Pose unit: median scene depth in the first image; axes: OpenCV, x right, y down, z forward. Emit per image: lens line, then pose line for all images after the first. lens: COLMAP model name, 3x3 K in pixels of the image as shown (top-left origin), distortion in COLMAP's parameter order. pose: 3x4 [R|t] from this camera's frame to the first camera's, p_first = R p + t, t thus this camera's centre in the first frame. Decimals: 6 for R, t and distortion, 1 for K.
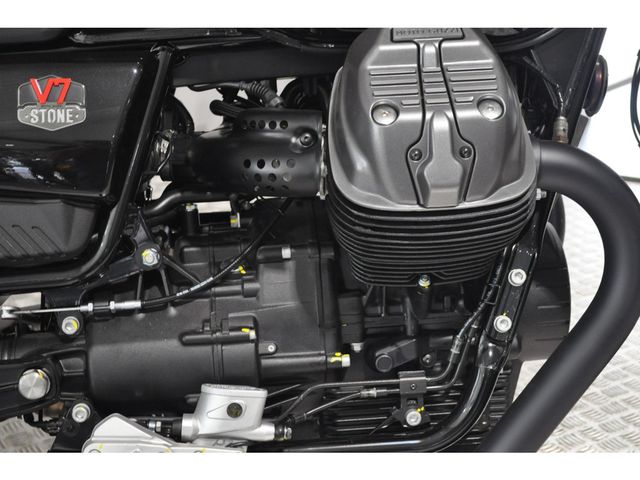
lens RADIAL K [[1142.6, 0, 320.3], [0, 1142.6, 241.7], [0, 0, 1]] dist [-0.013410, 0.000000]
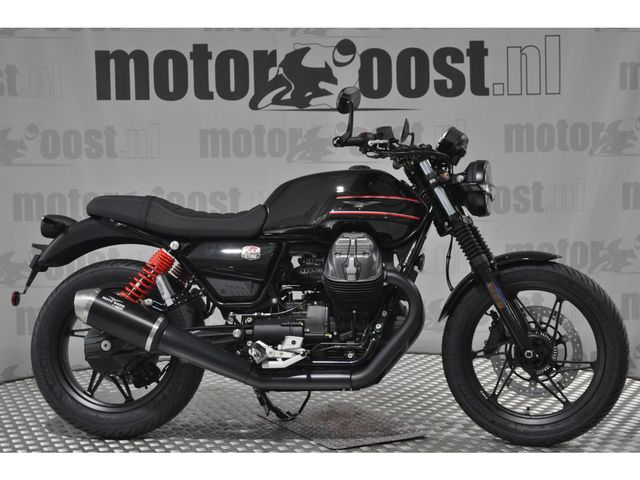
lens RADIAL K [[1142.6, 0, 320.4], [0, 1142.6, 239.2], [0, 0, 1]] dist [-0.013410, 0.000000]
pose [[0.982465, 0.040931, -0.181901, 0.599583], [-0.088604, 0.960899, -0.262341, 0.725307], [0.164050, 0.273858, 0.947676, -2.256163]]
